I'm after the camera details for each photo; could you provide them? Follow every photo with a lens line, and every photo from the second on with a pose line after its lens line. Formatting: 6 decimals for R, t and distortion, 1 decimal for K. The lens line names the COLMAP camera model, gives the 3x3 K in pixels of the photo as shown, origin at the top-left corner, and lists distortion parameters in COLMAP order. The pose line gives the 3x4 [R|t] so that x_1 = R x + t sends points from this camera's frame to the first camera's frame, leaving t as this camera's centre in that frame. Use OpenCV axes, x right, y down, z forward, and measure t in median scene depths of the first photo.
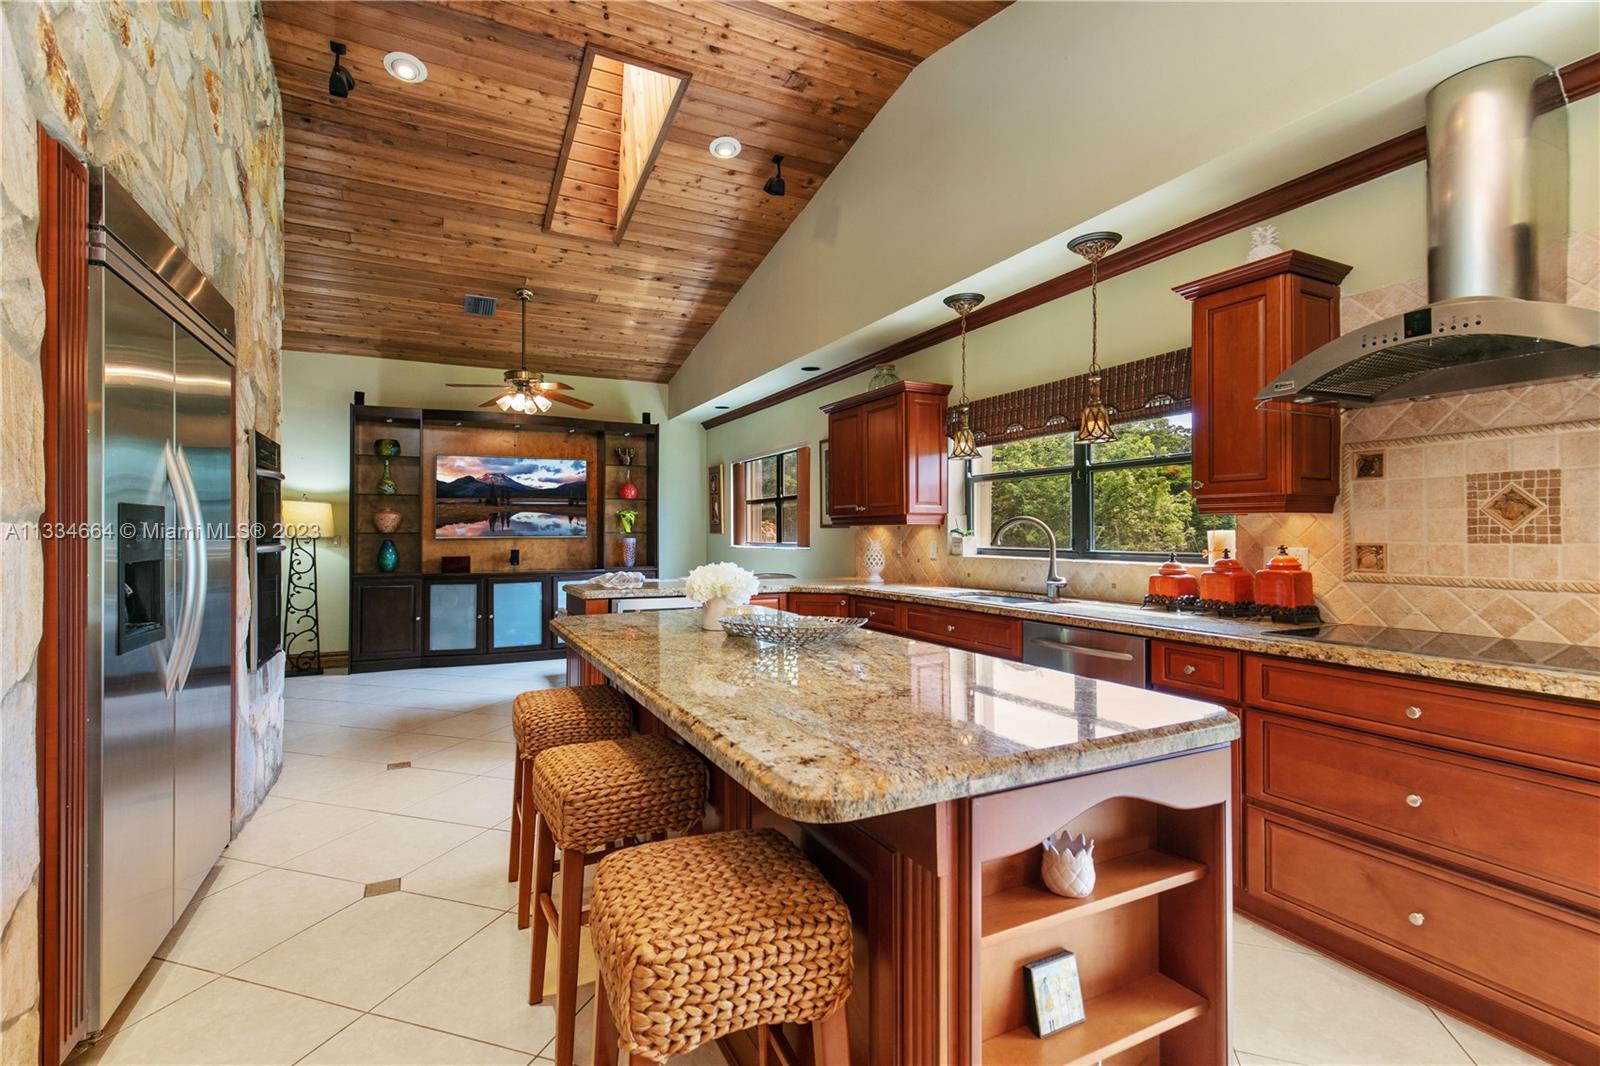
lens RADIAL K [[729.9, 0, 798.0], [0, 729.9, 527.3], [0, 0, 1]] dist [0.022426, -0.000022]
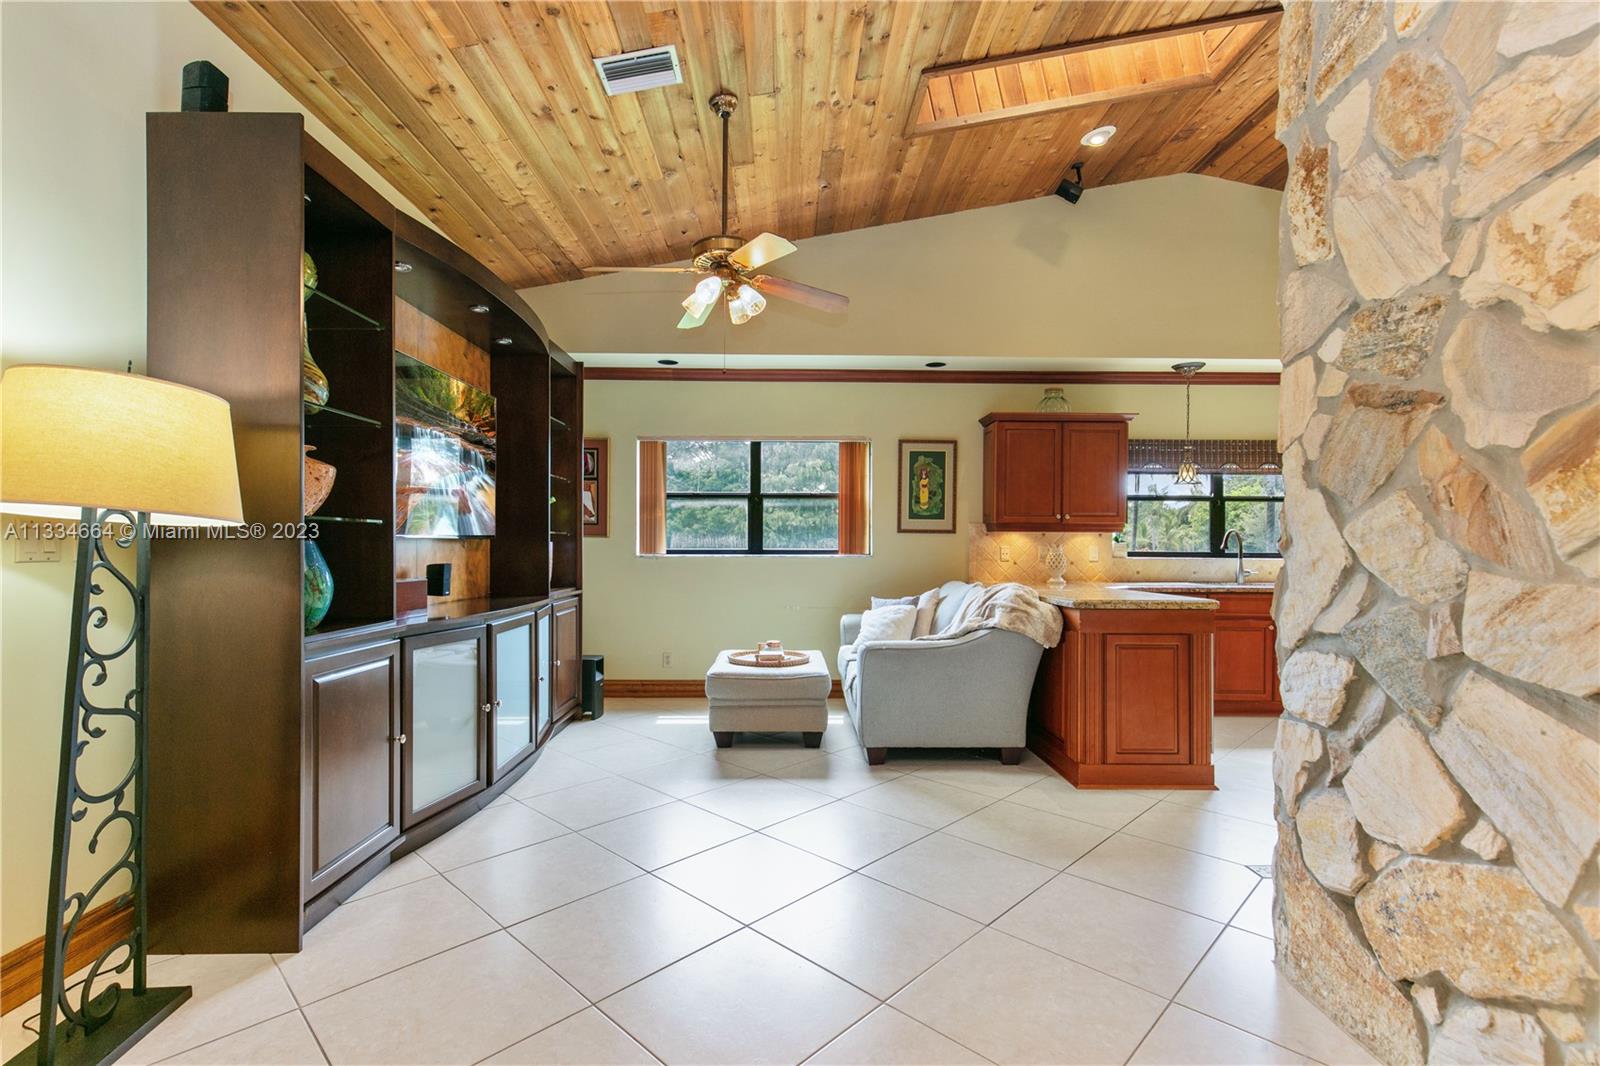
lens RADIAL K [[722.5, 0, 801.3], [0, 722.5, 550.1], [0, 0, 1]] dist [-0.010618, -0.000220]
pose [[0.426815, 0.000793, 0.904339, -0.783717], [-0.011599, 0.999922, 0.004597, 0.018737], [-0.904265, -0.012451, 0.426791, 0.652913]]
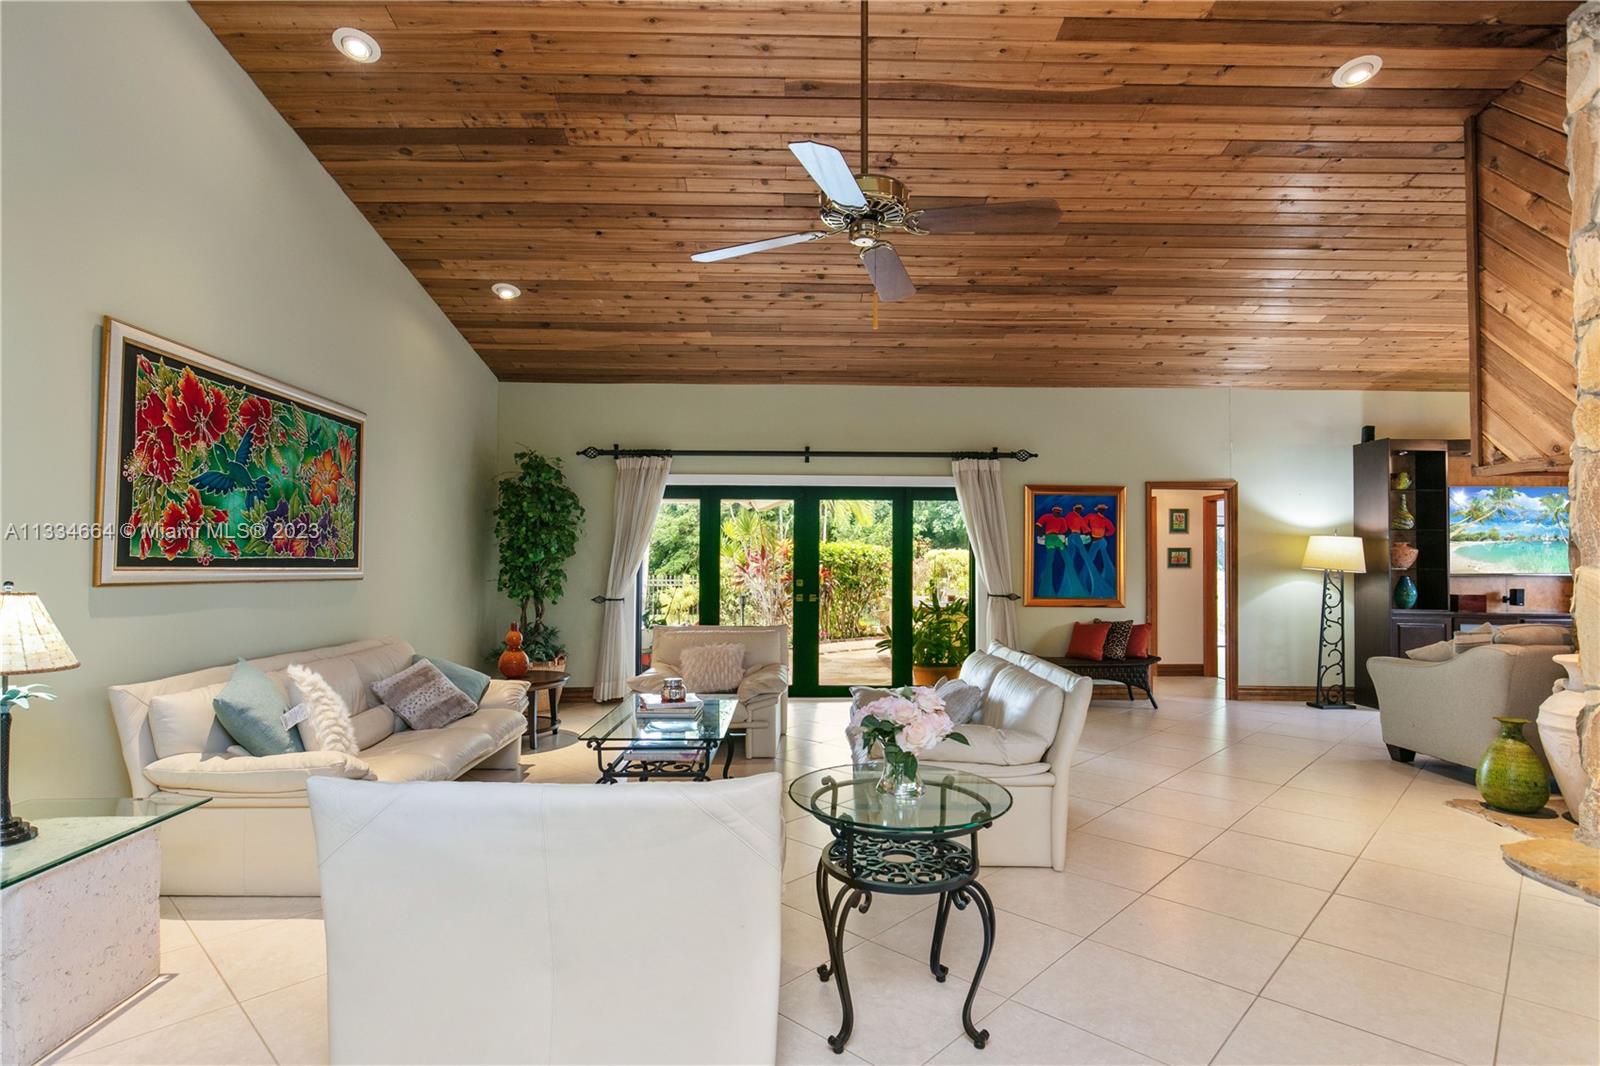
lens RADIAL K [[809.7, 0, 795.6], [0, 809.7, 545.7], [0, 0, 1]] dist [0.000942, -0.000112]
pose [[0.905998, 0.001179, -0.423280, -0.854630], [-0.007801, 0.999873, -0.013913, -0.001825], [0.423210, 0.015907, 0.905892, -0.322121]]
